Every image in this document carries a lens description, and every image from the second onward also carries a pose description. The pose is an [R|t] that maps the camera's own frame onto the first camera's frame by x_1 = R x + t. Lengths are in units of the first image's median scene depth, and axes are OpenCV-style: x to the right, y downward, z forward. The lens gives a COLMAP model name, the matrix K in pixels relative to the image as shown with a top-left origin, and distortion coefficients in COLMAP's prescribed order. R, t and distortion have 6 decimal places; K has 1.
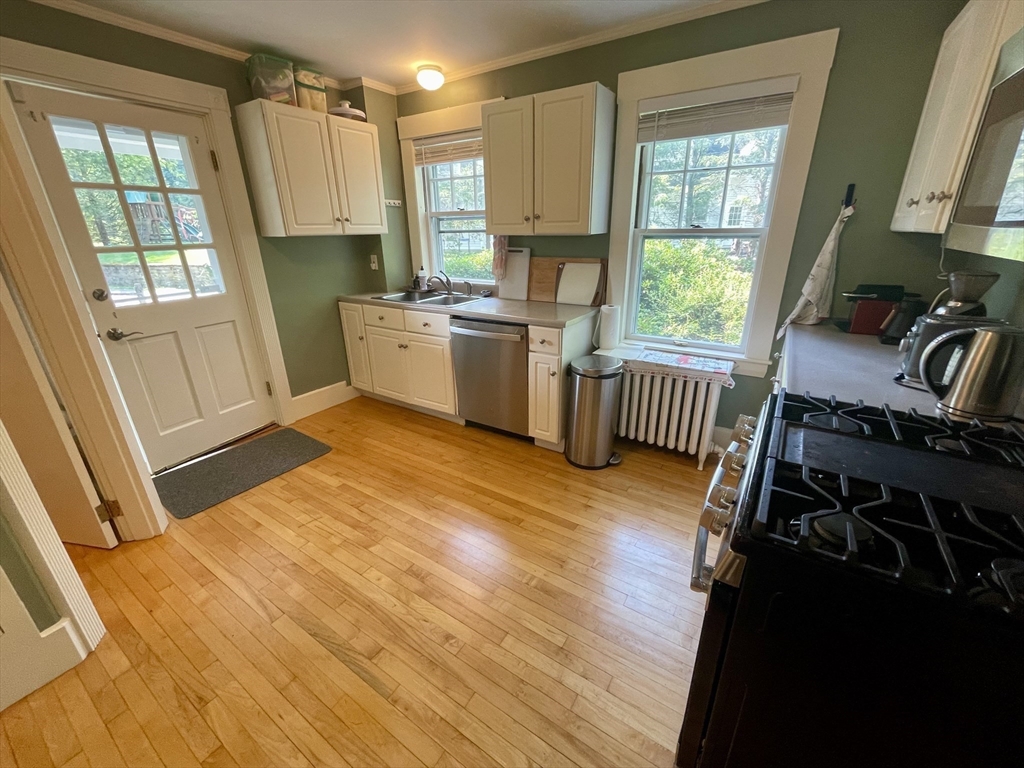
lens RADIAL K [[414.1, 0, 512.9], [0, 414.1, 384.8], [0, 0, 1]] dist [-0.002458, 0.000402]
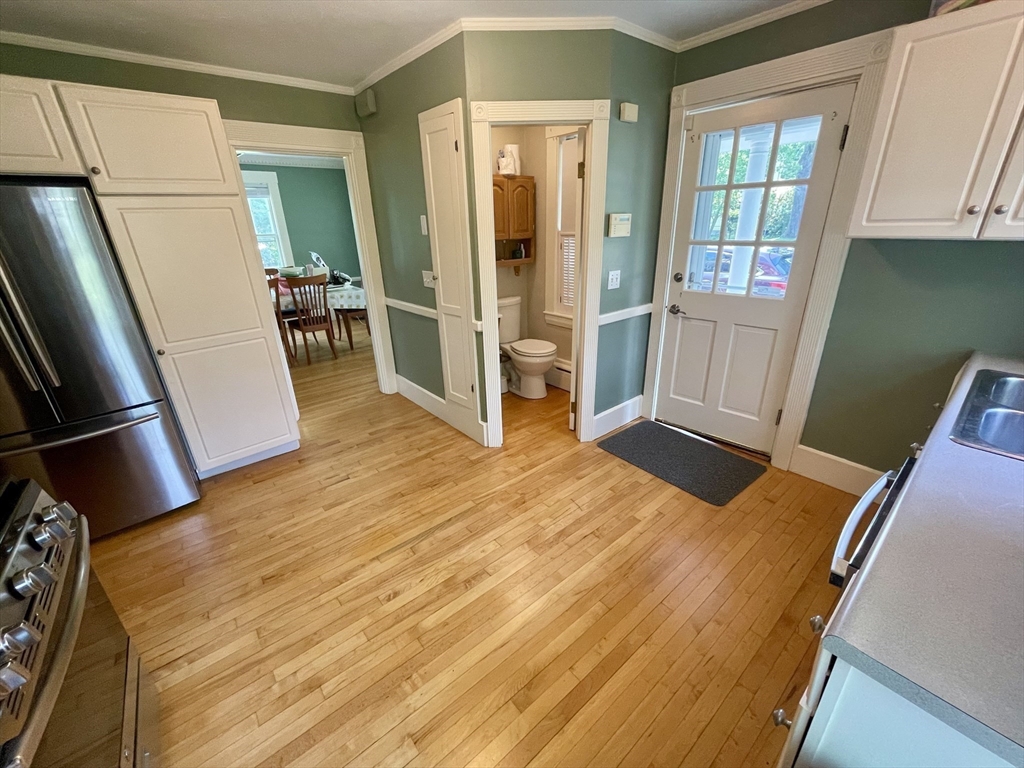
lens RADIAL K [[414.1, 0, 512.9], [0, 414.1, 384.8], [0, 0, 1]] dist [-0.002458, 0.000402]
pose [[-0.298063, 0.371999, -0.879076, 0.367143], [-0.308072, 0.834165, 0.457450, -0.347228], [0.903466, 0.407168, -0.134031, 0.802101]]
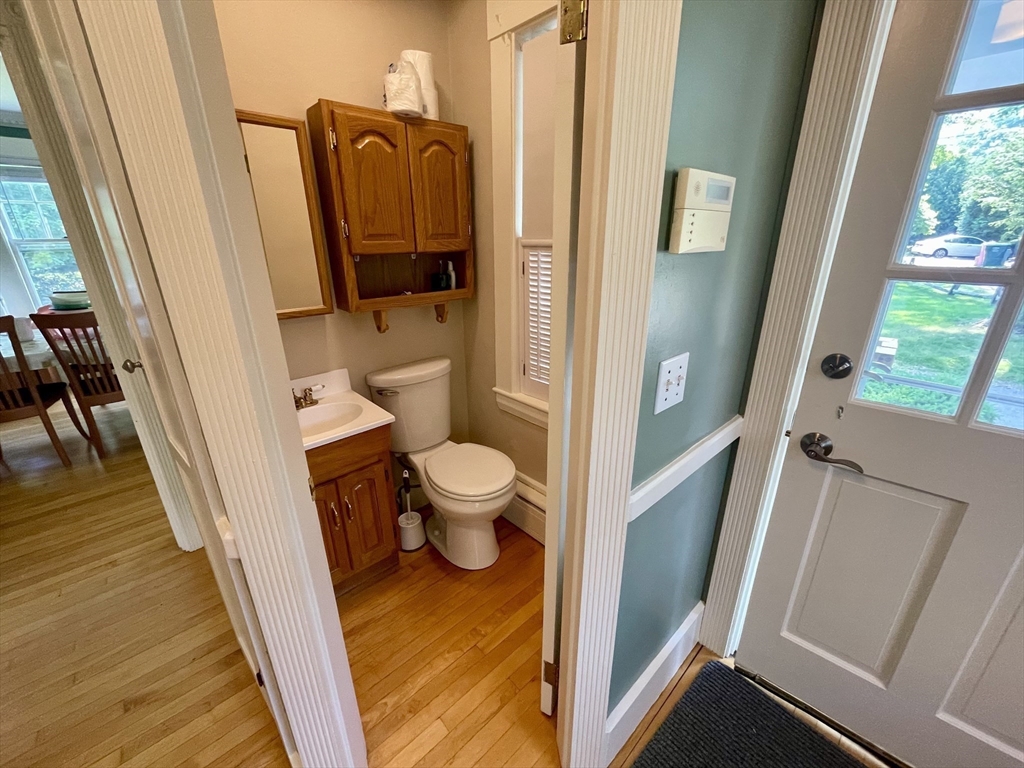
lens RADIAL K [[414.1, 0, 512.9], [0, 414.1, 384.8], [0, 0, 1]] dist [-0.002458, 0.000402]
pose [[-0.248223, 0.350099, -0.903225, -0.457241], [-0.329529, 0.846283, 0.418588, -0.259035], [0.910932, 0.401542, -0.094699, 0.689138]]
